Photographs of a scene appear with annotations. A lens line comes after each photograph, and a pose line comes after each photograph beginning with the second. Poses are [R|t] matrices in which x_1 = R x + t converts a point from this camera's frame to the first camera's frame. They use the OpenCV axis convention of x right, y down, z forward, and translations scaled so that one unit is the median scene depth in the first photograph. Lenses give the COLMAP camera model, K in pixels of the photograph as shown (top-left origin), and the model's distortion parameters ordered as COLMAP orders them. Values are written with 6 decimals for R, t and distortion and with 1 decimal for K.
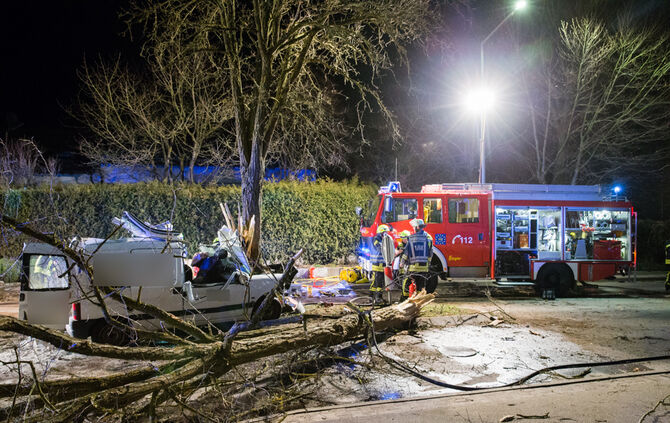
lens RADIAL K [[589.4, 0, 333.7], [0, 589.4, 213.4], [0, 0, 1]] dist [-0.041935, 0.050987]
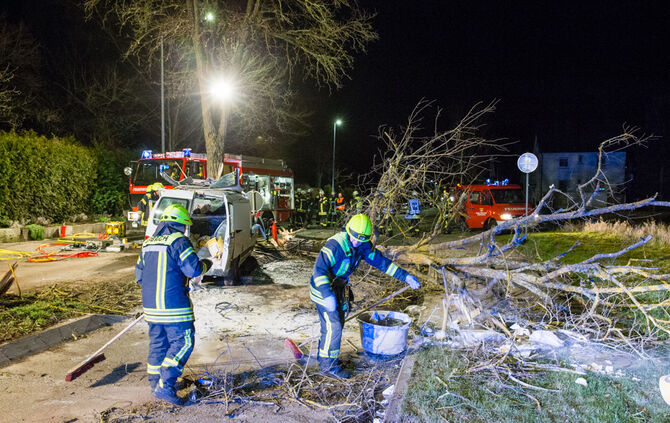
lens RADIAL K [[545.4, 0, 334.3], [0, 545.4, 212.6], [0, 0, 1]] dist [-0.002841, 0.001790]
pose [[0.470610, -0.028702, 0.881874, -0.781095], [-0.021398, 0.998806, 0.043927, 0.023795], [-0.882082, -0.039543, 0.469434, 0.201179]]
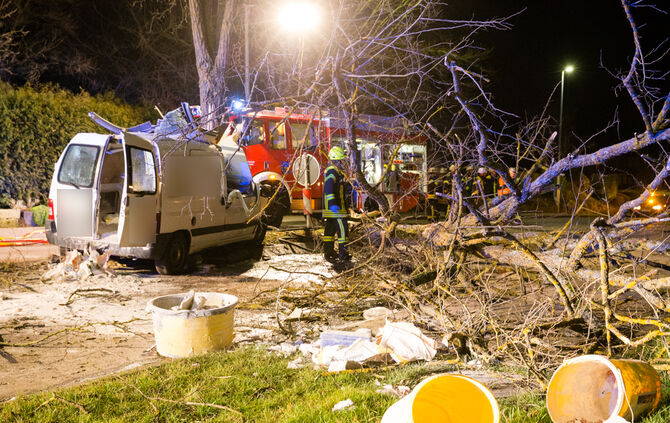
lens RADIAL K [[798.8, 0, 336.3], [0, 798.8, 212.1], [0, 0, 1]] dist [0.077177, 0.000000]
pose [[0.743873, -0.014898, 0.668155, -0.590297], [-0.012348, 0.999274, 0.036029, 0.067971], [-0.668207, -0.035052, 0.743149, 0.036871]]
